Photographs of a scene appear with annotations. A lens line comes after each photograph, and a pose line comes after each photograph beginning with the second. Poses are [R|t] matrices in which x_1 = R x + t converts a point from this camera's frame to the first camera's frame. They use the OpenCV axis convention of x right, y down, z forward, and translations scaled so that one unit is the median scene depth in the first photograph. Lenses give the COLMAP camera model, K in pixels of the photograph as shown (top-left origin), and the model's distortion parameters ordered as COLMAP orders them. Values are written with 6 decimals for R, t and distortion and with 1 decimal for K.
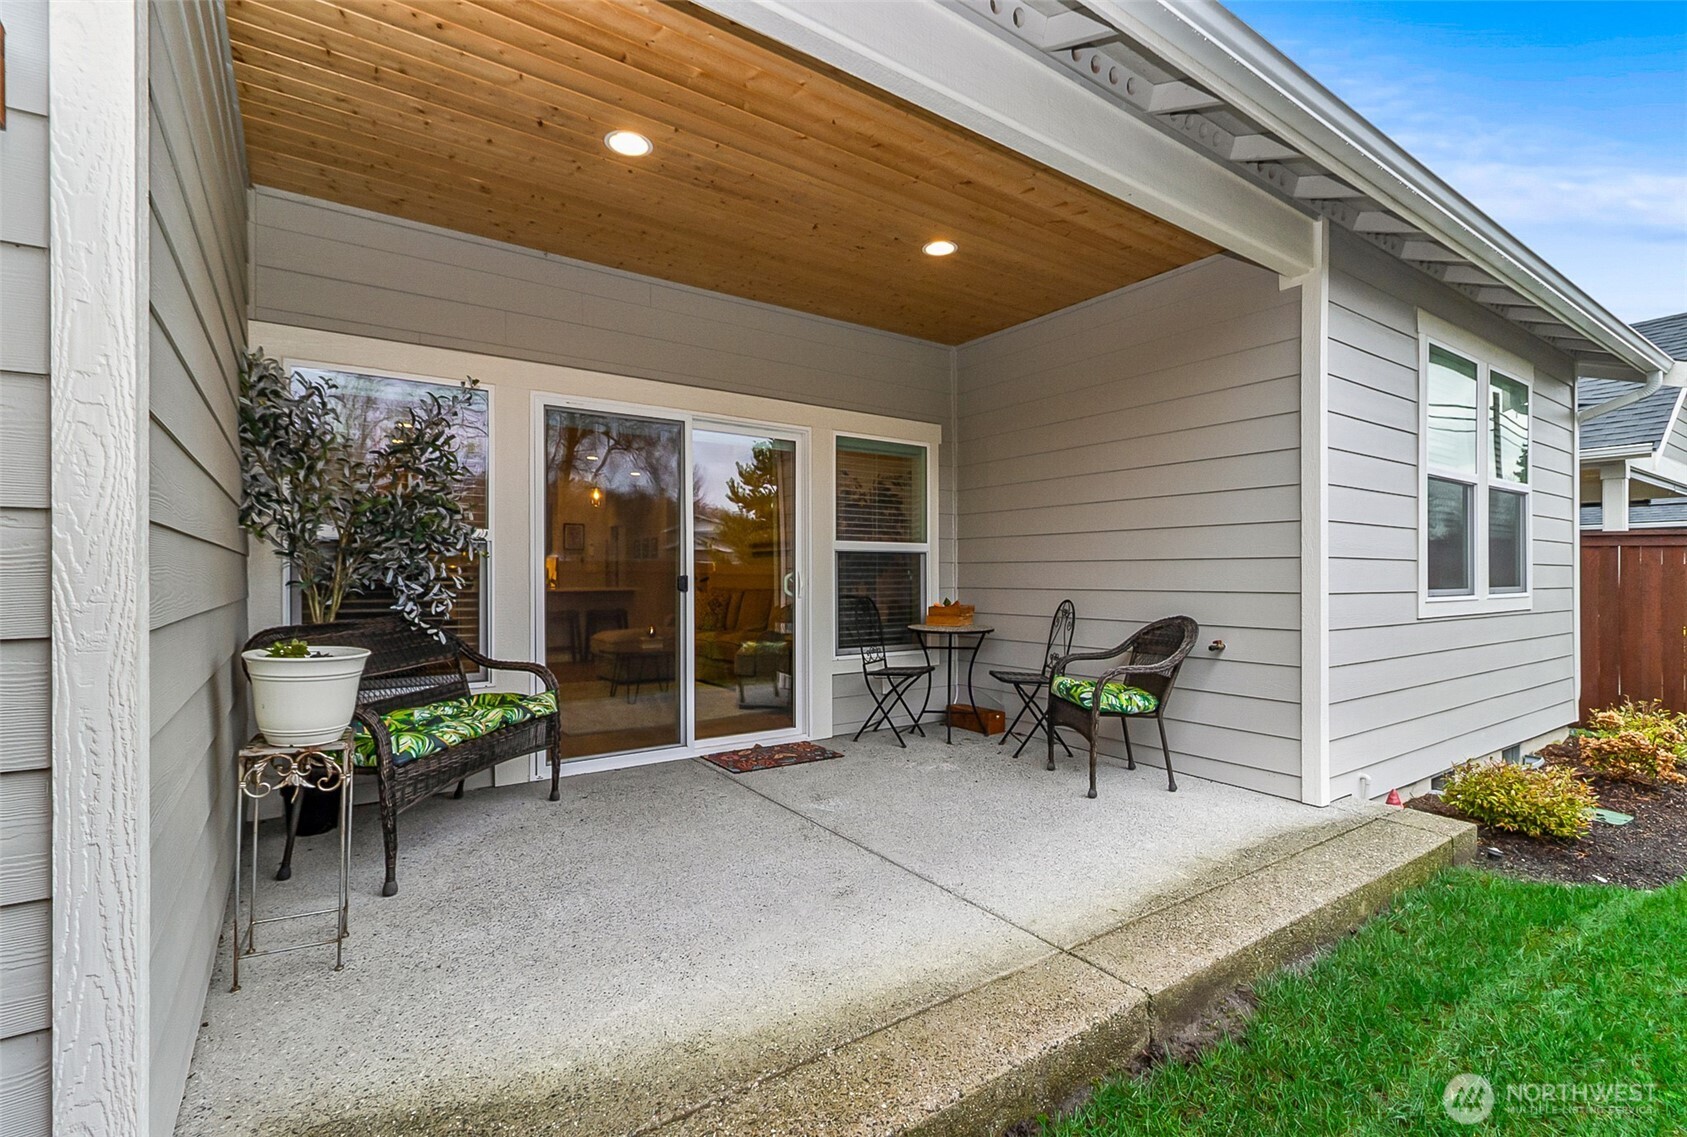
lens RADIAL K [[781.6, 0, 864.8], [0, 781.6, 570.9], [0, 0, 1]] dist [0.000494, 0.004456]
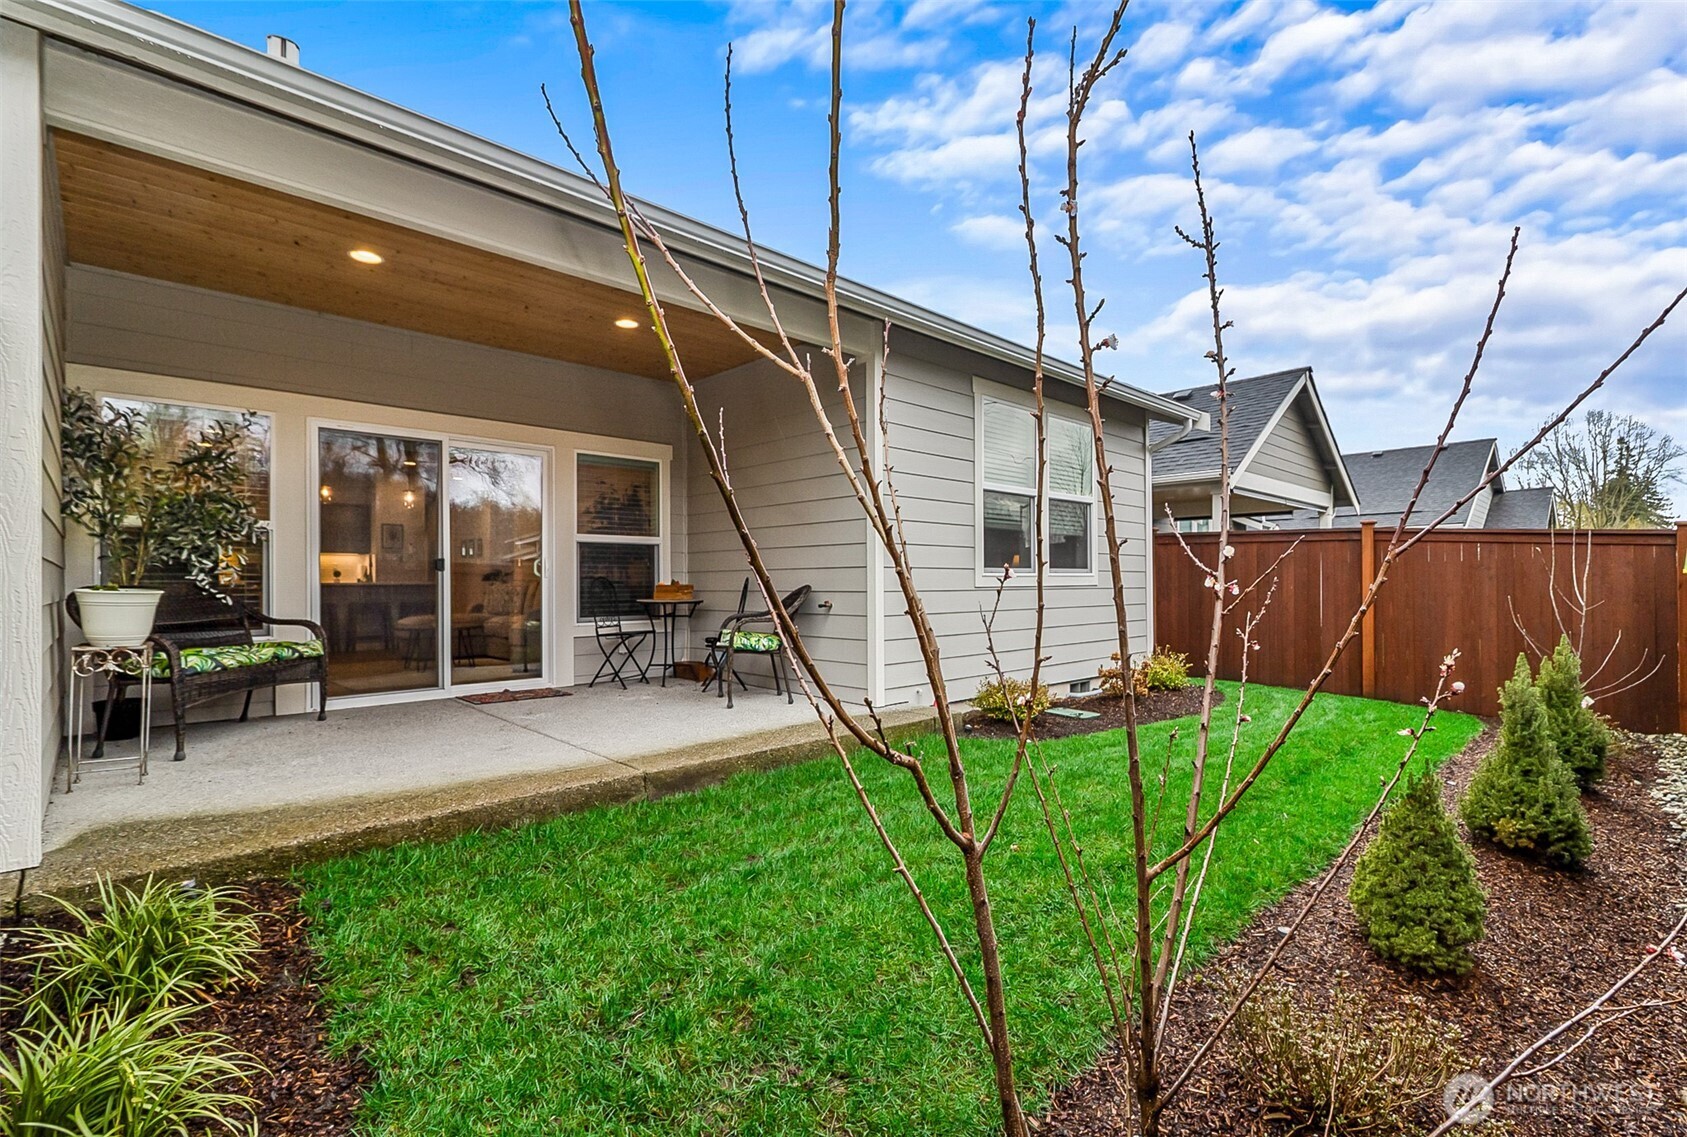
lens RADIAL K [[781.6, 0, 864.8], [0, 781.6, 570.9], [0, 0, 1]] dist [0.000494, 0.004456]
pose [[0.988544, -0.003366, 0.150894, 0.355191], [0.004855, 0.999943, -0.009503, 0.055362], [-0.150853, 0.010127, 0.988504, -0.523545]]
